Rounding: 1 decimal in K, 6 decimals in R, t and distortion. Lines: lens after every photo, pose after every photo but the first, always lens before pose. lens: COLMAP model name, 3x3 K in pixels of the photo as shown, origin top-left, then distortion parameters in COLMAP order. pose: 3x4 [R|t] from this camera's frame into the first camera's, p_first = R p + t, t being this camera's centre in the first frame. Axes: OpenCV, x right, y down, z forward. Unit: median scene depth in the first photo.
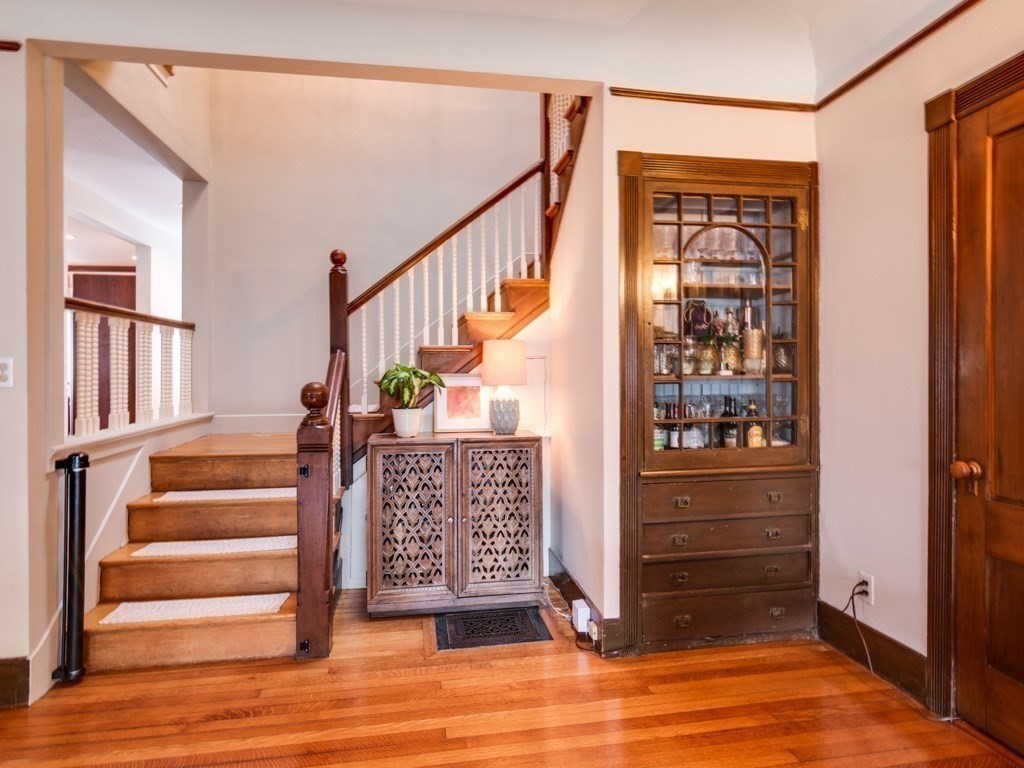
lens RADIAL K [[588.1, 0, 490.0], [0, 588.1, 372.1], [0, 0, 1]] dist [-0.002051, -0.000388]
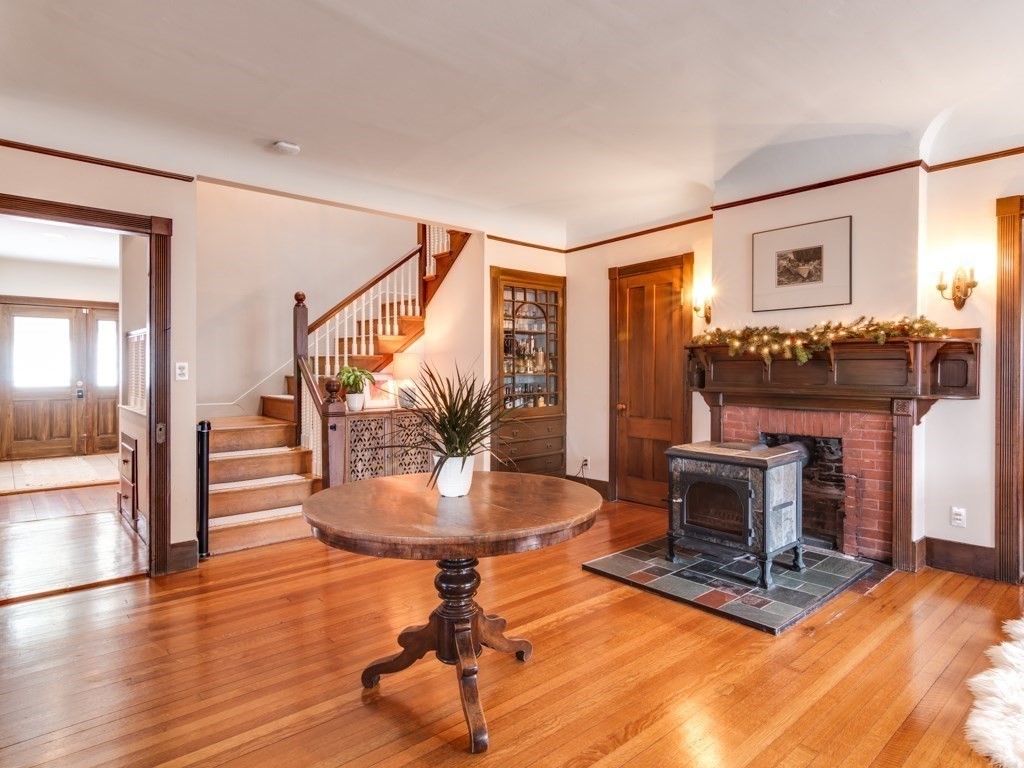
lens RADIAL K [[588.1, 0, 521.6], [0, 588.1, 377.3], [0, 0, 1]] dist [-0.002051, -0.000388]
pose [[0.849980, -0.005220, 0.526789, -0.731721], [0.000323, 0.999956, 0.009388, 0.000401], [-0.526815, -0.007810, 0.849944, -0.773523]]
